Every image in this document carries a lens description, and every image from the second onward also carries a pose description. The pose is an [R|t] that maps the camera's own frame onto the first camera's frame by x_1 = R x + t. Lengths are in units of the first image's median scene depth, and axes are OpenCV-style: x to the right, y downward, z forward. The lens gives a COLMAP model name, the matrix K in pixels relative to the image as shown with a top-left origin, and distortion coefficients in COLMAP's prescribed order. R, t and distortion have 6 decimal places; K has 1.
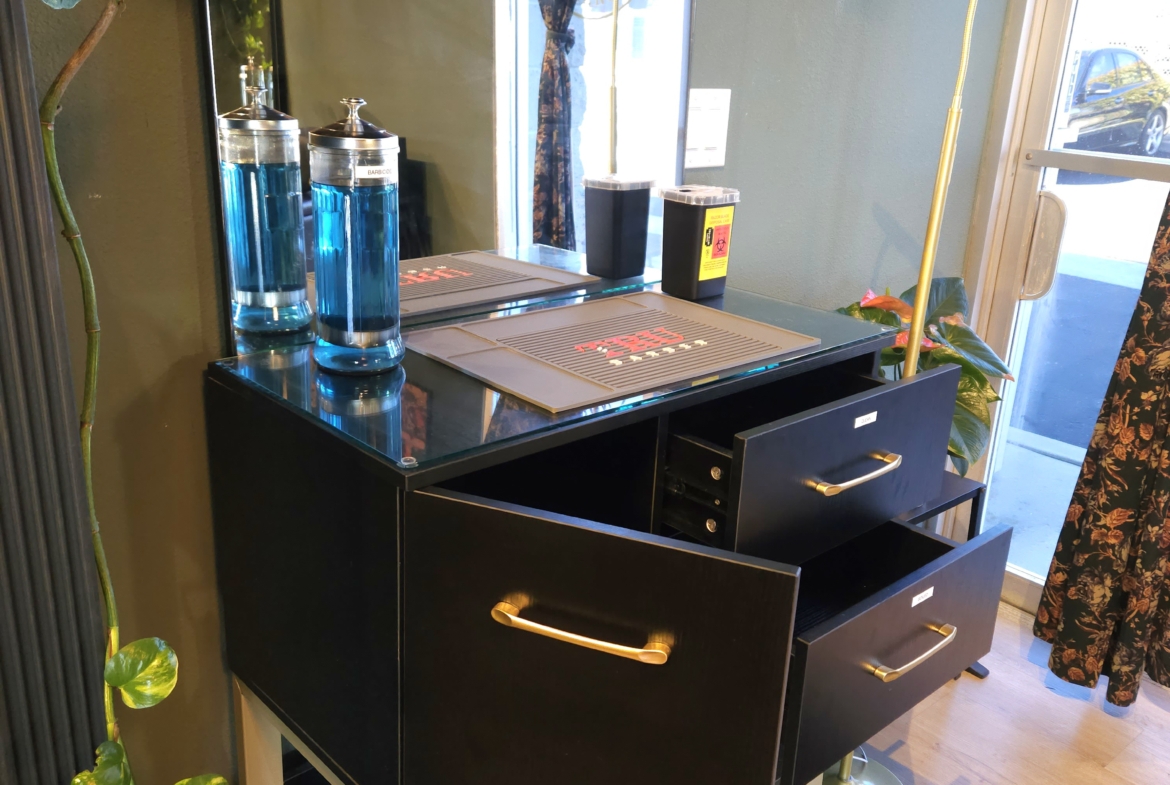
lens RADIAL K [[1040.0, 0, 584.3], [0, 1040.0, 391.6], [0, 0, 1]] dist [0.084857, -0.074167]
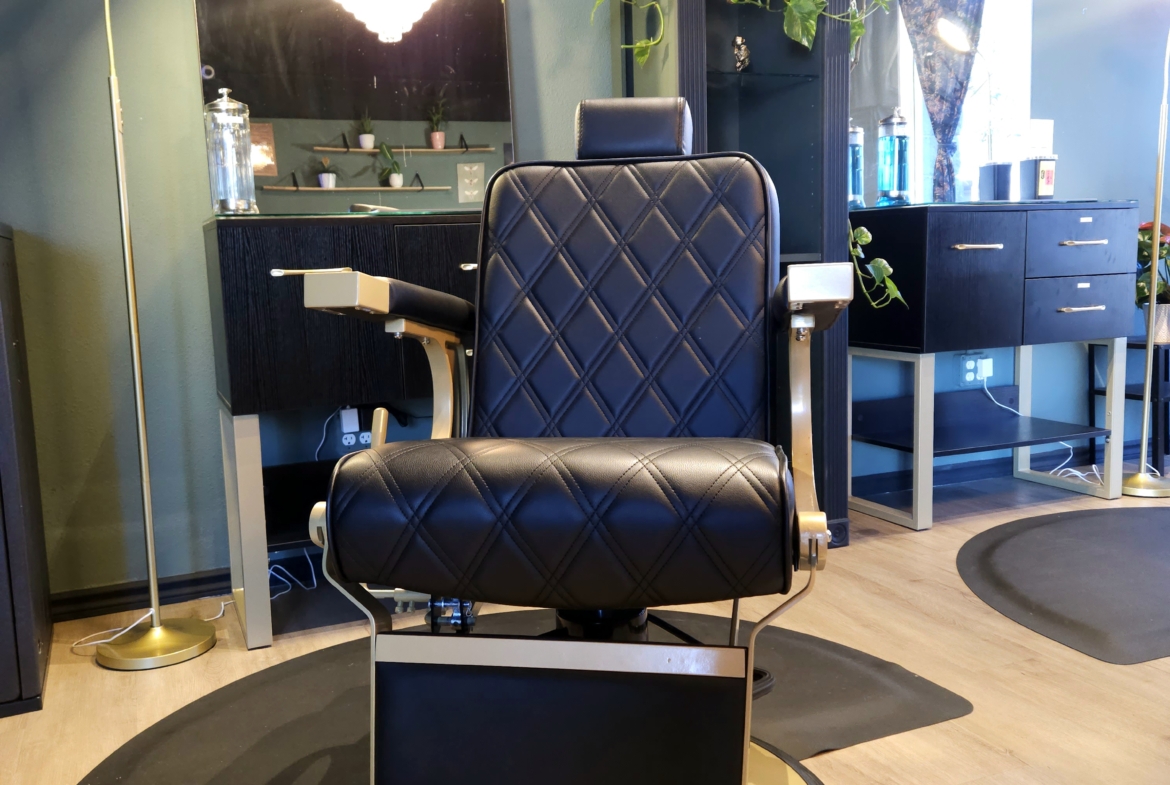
lens RADIAL K [[1040.0, 0, 582.5], [0, 1040.0, 390.8], [0, 0, 1]] dist [0.084857, -0.074167]
pose [[0.947563, -0.027771, -0.318360, -0.081284], [-0.036601, 0.980230, -0.194447, 0.606558], [0.317466, 0.195903, 0.927813, -1.010303]]
